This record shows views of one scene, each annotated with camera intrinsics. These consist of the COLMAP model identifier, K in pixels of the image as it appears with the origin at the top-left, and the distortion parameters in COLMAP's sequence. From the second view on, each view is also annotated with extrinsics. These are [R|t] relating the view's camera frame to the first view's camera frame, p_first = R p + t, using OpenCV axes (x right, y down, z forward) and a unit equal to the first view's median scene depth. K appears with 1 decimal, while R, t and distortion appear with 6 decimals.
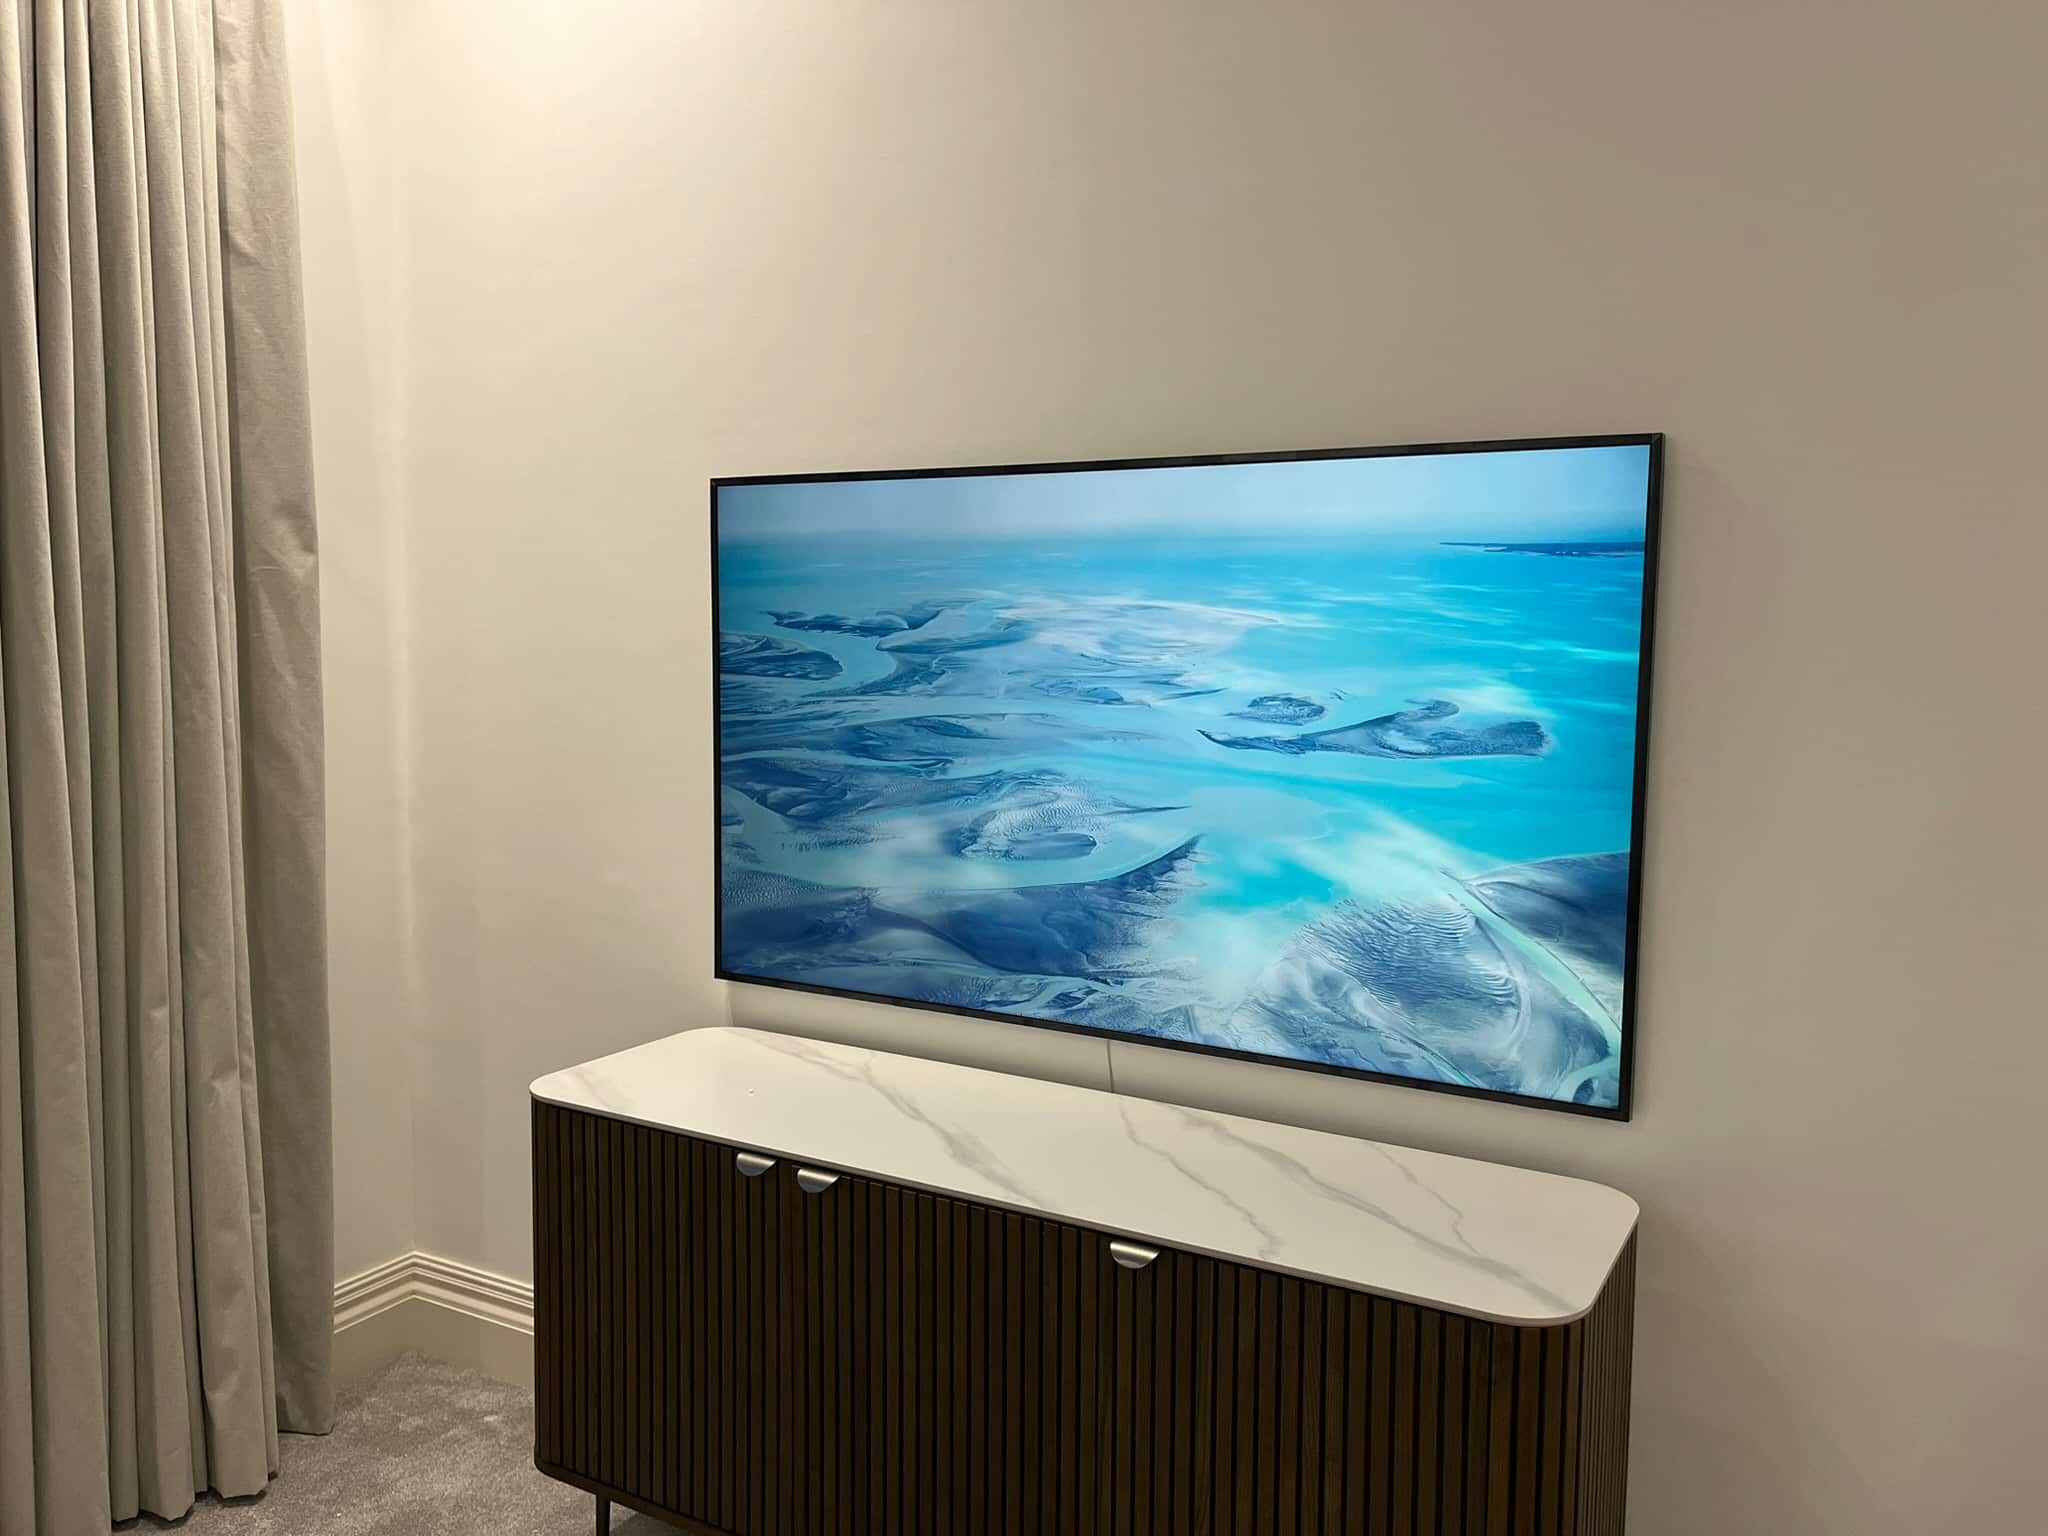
lens RADIAL K [[1537.2, 0, 1043.0], [0, 1537.2, 768.5], [0, 0, 1]] dist [0.032572, -0.050307]
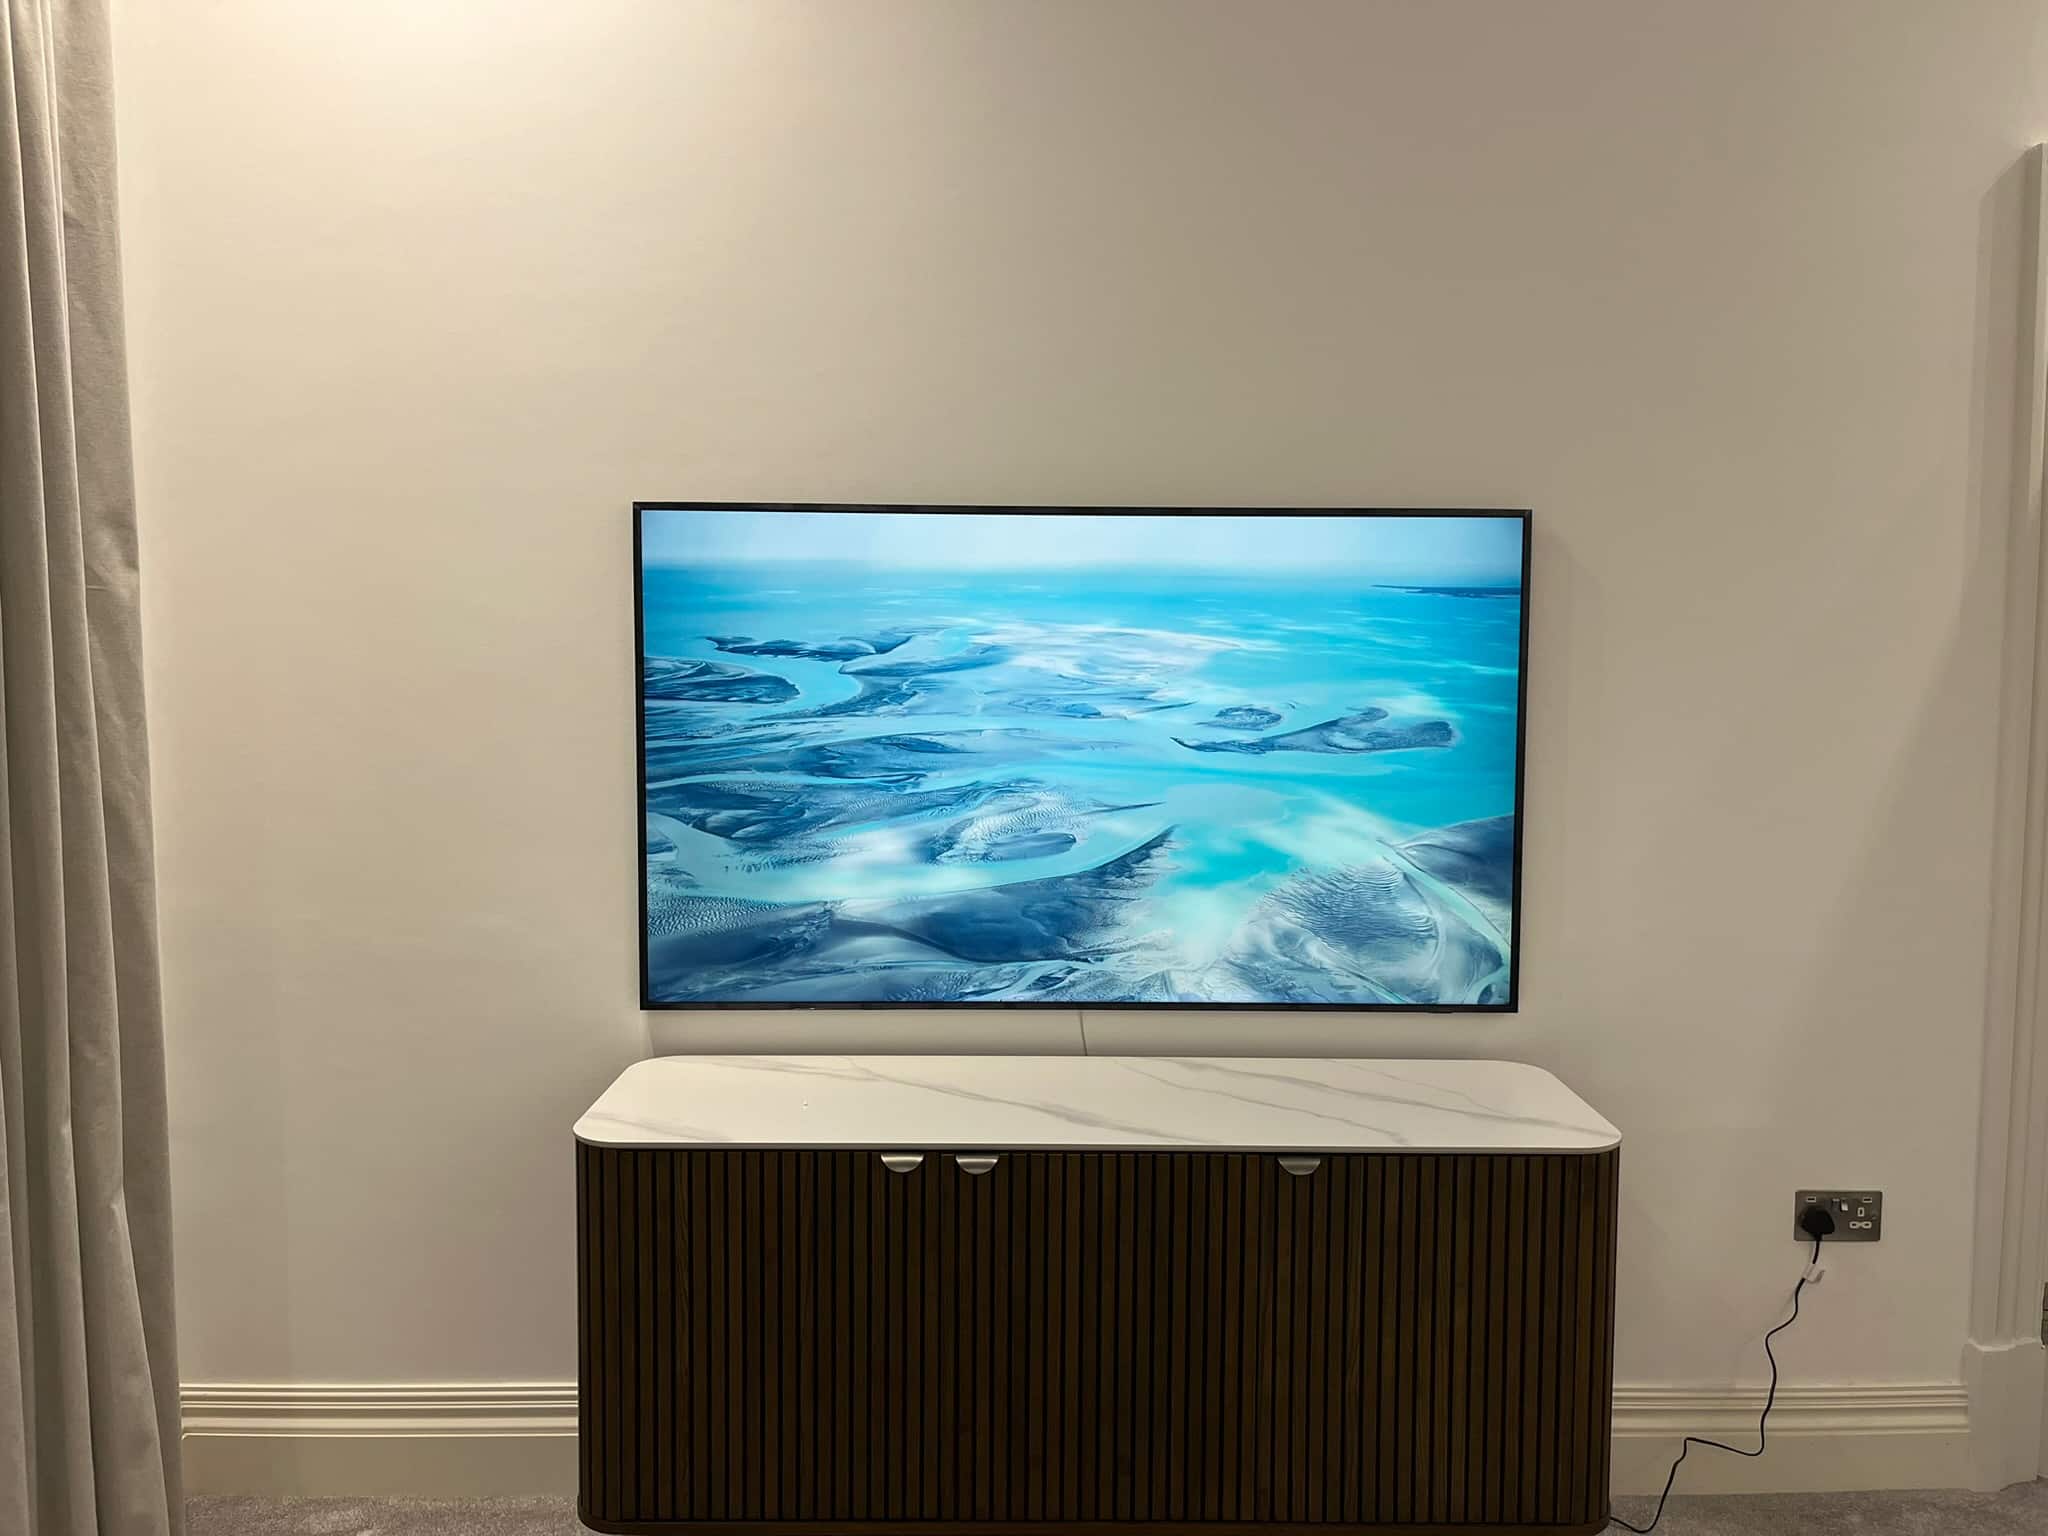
lens RADIAL K [[1537.2, 0, 1040.6], [0, 1537.2, 757.7], [0, 0, 1]] dist [0.032572, -0.050307]
pose [[0.863667, -0.045556, 0.502000, -0.571003], [0.048682, 0.998791, 0.006884, -0.022253], [-0.501706, 0.018493, 0.864840, 0.024877]]
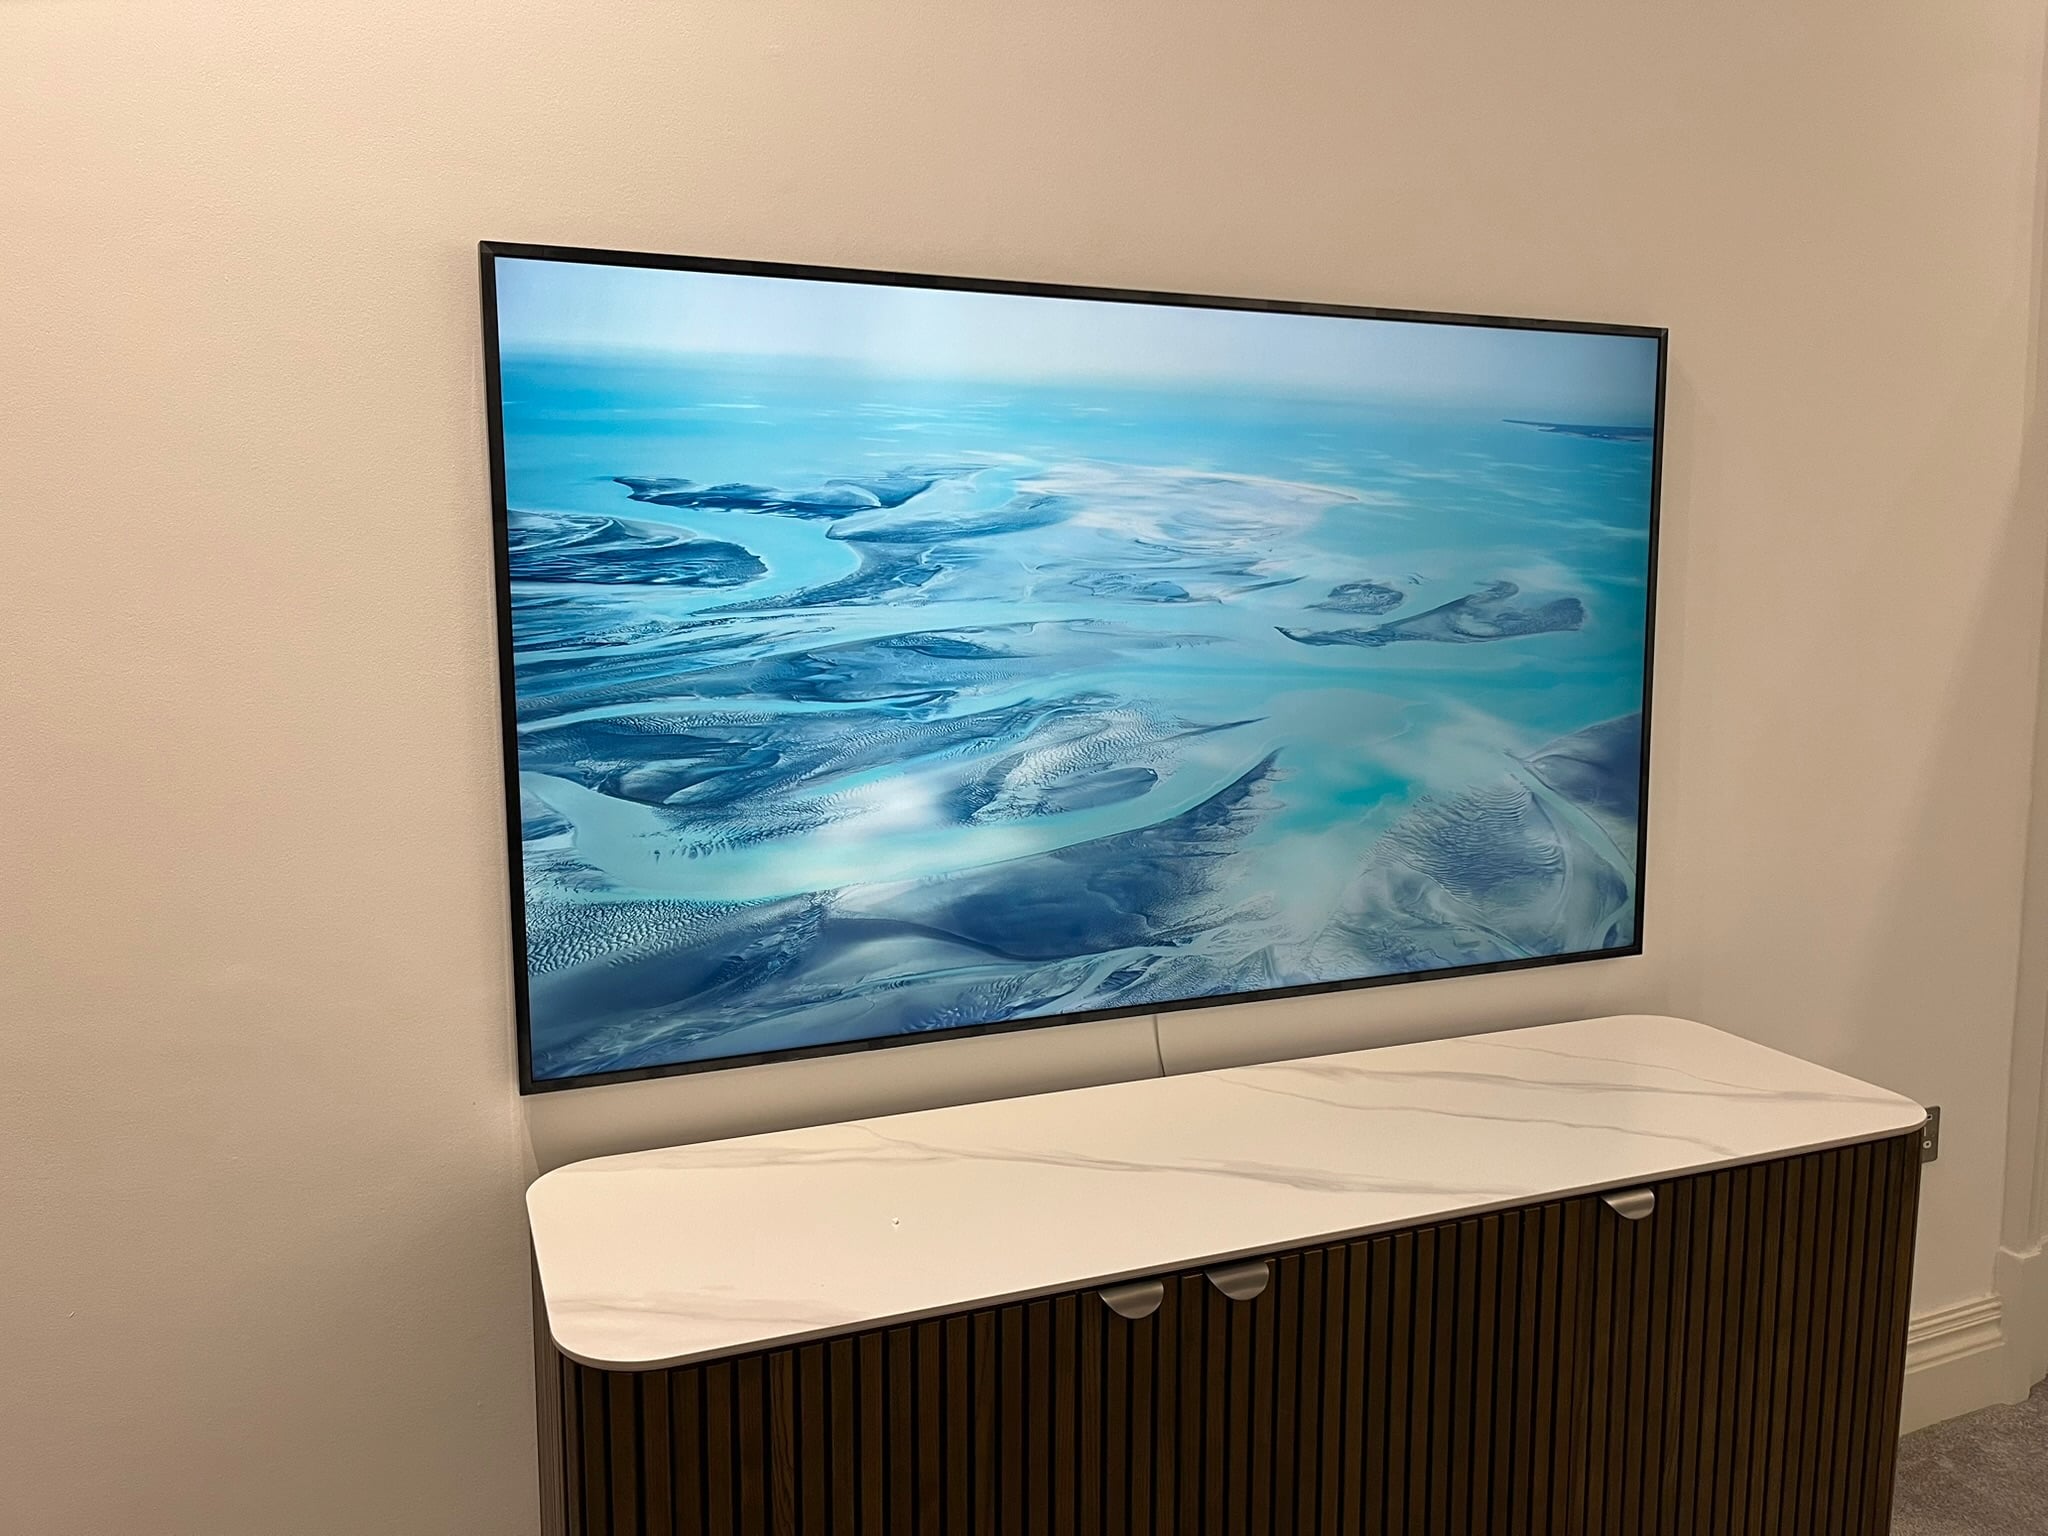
lens RADIAL K [[1537.2, 0, 1032.3], [0, 1537.2, 766.0], [0, 0, 1]] dist [0.032572, -0.050307]
pose [[0.618646, -0.114769, 0.777242, -0.645798], [0.080541, 0.993325, 0.082570, -0.029212], [-0.781531, 0.011518, 0.623760, 0.560999]]
